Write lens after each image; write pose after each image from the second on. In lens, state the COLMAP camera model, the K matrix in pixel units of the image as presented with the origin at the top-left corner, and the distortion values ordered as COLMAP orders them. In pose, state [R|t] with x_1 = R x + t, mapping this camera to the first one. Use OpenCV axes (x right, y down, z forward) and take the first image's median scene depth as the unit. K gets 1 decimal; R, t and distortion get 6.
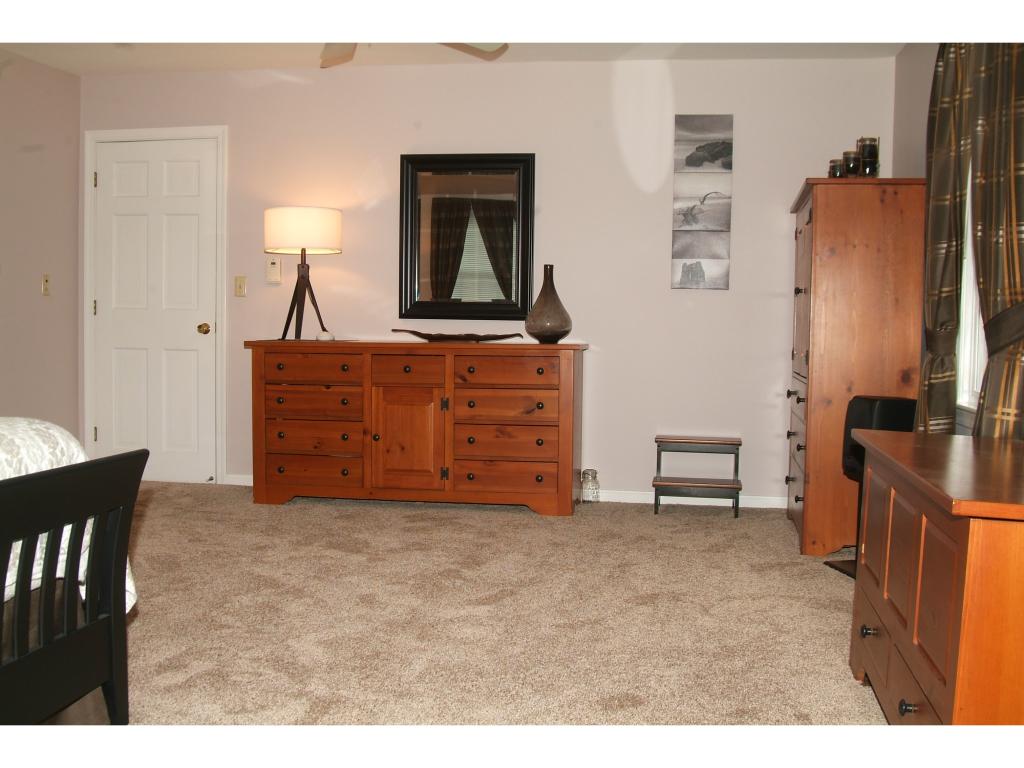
lens RADIAL K [[1104.6, 0, 517.3], [0, 1104.6, 376.2], [0, 0, 1]] dist [-0.091323, 0.000000]
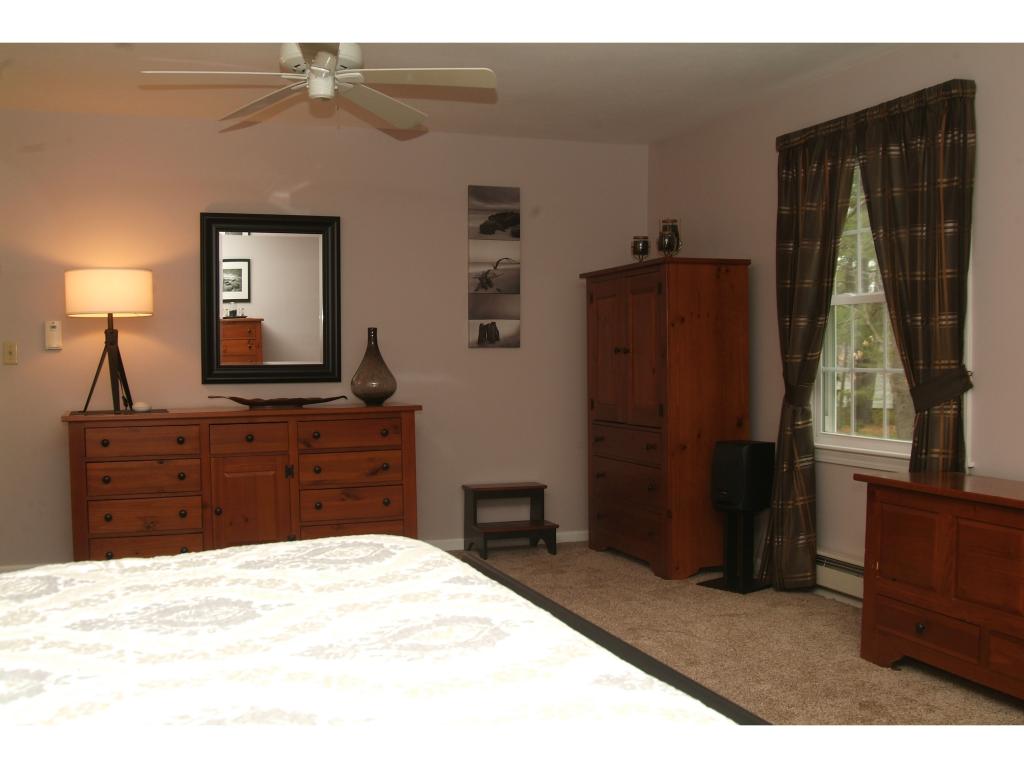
lens RADIAL K [[1104.6, 0, 522.7], [0, 1104.6, 389.8], [0, 0, 1]] dist [-0.091323, 0.000000]
pose [[0.869713, -0.040522, 0.491891, -0.350137], [0.046299, 0.998928, 0.000430, -0.036553], [-0.491381, 0.022400, 0.870656, 0.039576]]
